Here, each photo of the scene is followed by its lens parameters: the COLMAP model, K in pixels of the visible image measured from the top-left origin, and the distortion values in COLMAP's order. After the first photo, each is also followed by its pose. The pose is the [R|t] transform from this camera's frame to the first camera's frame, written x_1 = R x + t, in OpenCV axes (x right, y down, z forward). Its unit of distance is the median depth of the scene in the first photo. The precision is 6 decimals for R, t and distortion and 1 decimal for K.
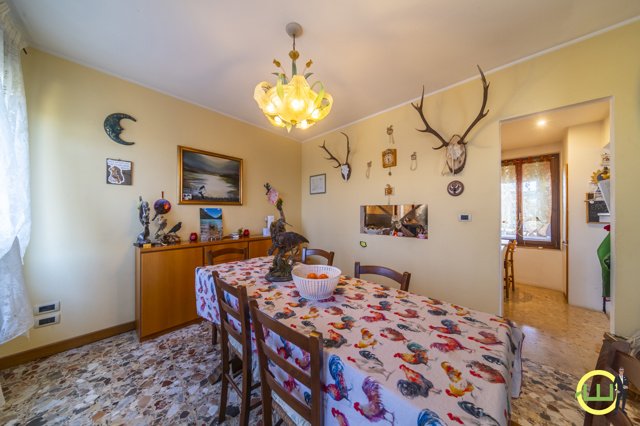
lens RADIAL K [[205.6, 0, 332.1], [0, 205.6, 211.1], [0, 0, 1]] dist [-0.008612, 0.000030]
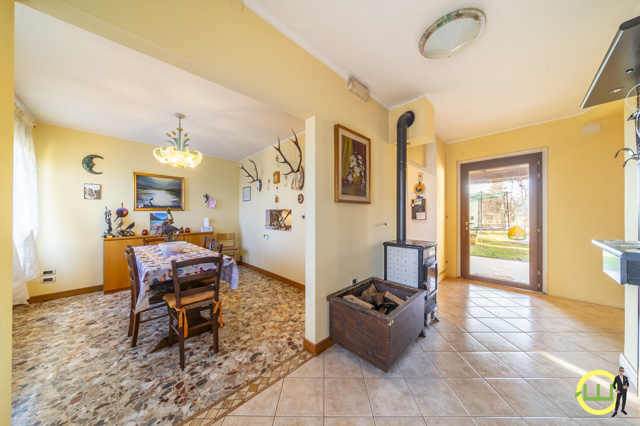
lens RADIAL K [[205.0, 0, 323.8], [0, 205.0, 212.4], [0, 0, 1]] dist [-0.000894, -0.000026]
pose [[0.999685, -0.012128, -0.021954, 0.794198], [0.012068, 0.999923, -0.002821, 0.001247], [0.021987, 0.002555, 0.999755, -0.561003]]
